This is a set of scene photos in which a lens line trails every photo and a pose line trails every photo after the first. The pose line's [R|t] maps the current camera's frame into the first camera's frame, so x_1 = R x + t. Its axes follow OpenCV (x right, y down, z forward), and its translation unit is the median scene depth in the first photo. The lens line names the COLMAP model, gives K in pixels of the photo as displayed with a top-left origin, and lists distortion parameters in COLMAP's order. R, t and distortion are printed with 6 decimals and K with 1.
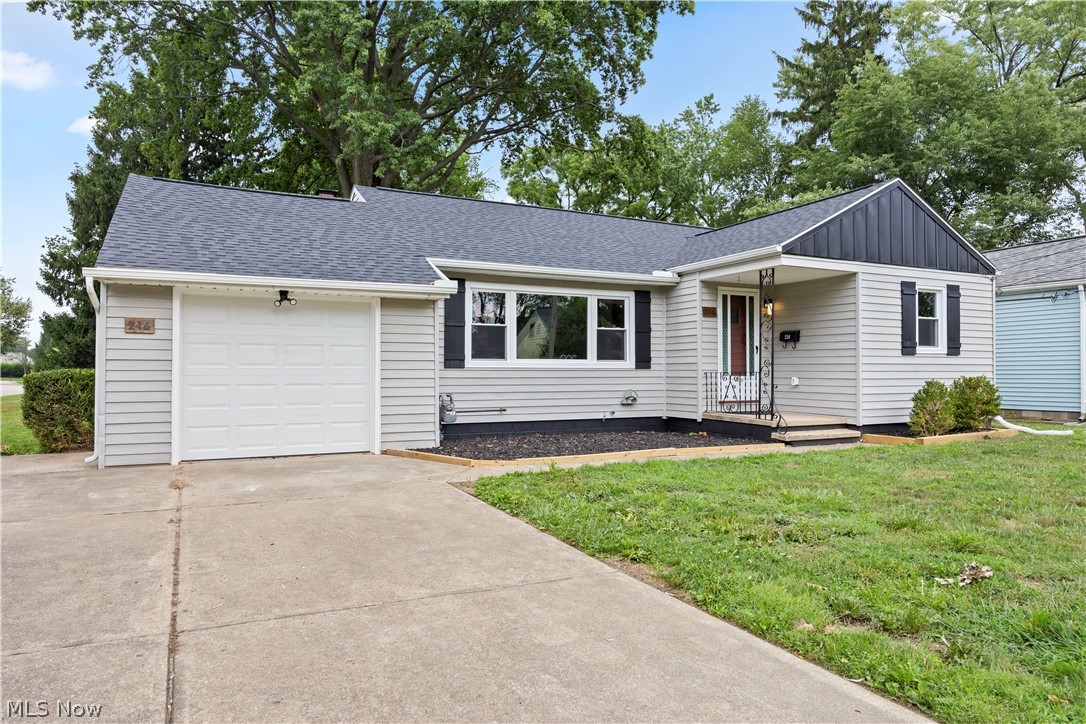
lens RADIAL K [[691.8, 0, 543.0], [0, 691.8, 362.0], [0, 0, 1]] dist [0.001750, 0.000376]
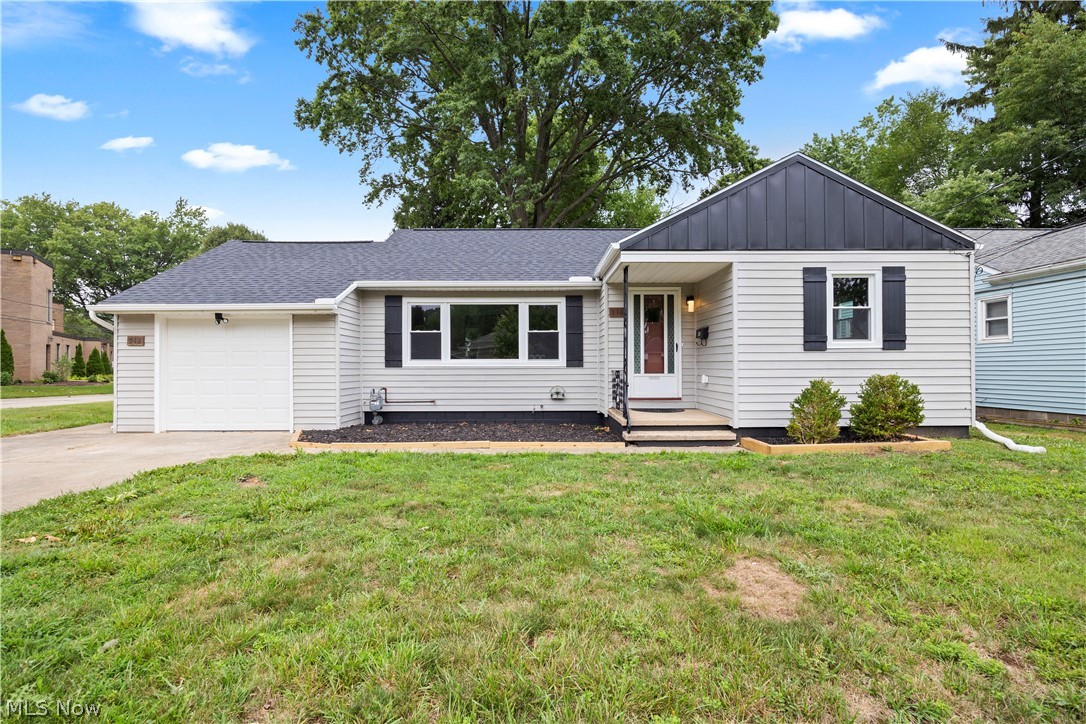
lens RADIAL K [[539.9, 0, 543.8], [0, 539.9, 358.9], [0, 0, 1]] dist [-0.004040, -0.000855]
pose [[0.896856, -0.010097, -0.442207, 0.512499], [0.009252, 0.999949, -0.004069, 0.000225], [0.442226, -0.000442, 0.896904, 0.225502]]
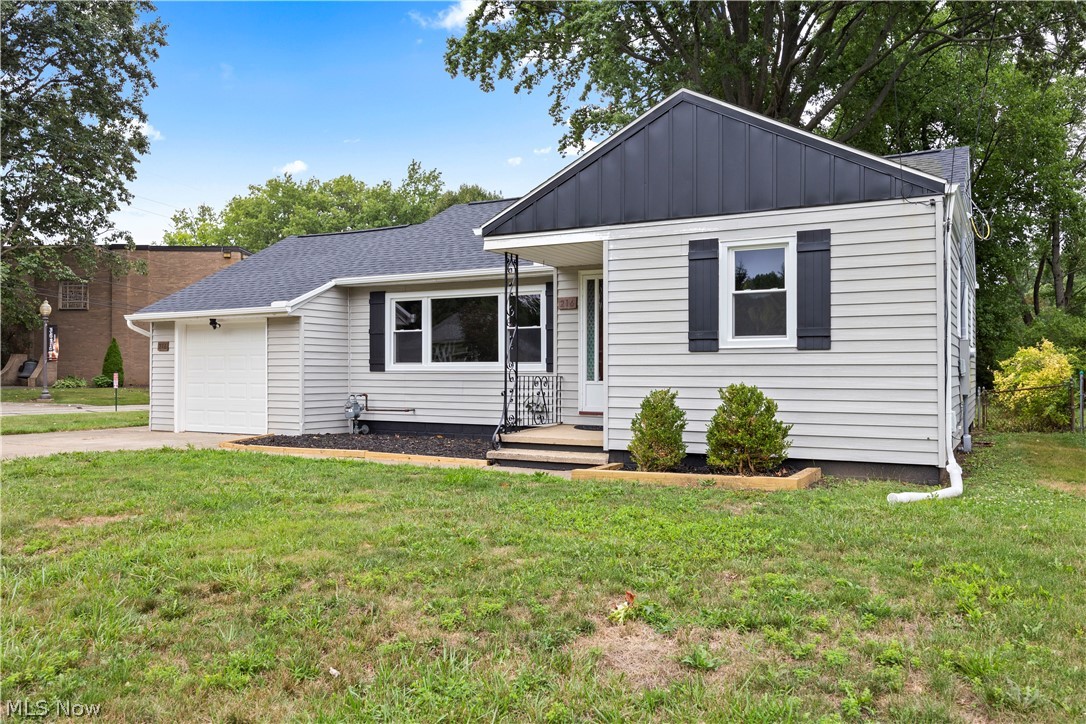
lens RADIAL K [[844.9, 0, 543.0], [0, 844.9, 362.0], [0, 0, 1]] dist [0.007677, 0.004181]
pose [[0.566015, -0.008866, -0.824347, 1.083461], [0.010566, 0.999938, -0.003500, 0.001083], [0.824327, -0.006729, 0.566074, 0.411600]]
